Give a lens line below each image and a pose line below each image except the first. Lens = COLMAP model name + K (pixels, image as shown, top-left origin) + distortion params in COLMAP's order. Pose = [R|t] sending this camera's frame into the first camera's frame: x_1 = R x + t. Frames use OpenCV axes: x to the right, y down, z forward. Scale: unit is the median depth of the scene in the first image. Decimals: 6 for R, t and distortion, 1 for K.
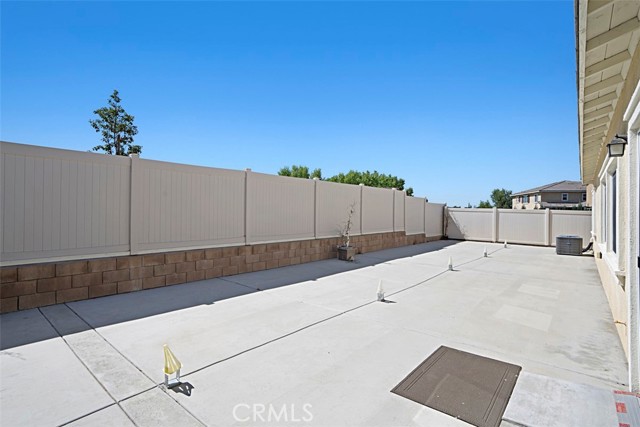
lens RADIAL K [[322.4, 0, 319.6], [0, 322.4, 211.3], [0, 0, 1]] dist [-0.030130, -0.000284]
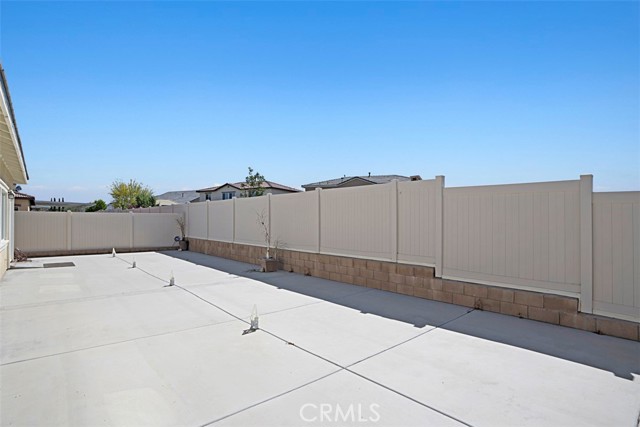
lens RADIAL K [[322.4, 0, 301.2], [0, 322.4, 216.3], [0, 0, 1]] dist [-0.030130, -0.000284]
pose [[-0.178075, -0.037707, -0.983294, 0.906350], [-0.020928, 0.999185, -0.034526, 0.011034], [0.983794, 0.014431, -0.178719, 1.098527]]
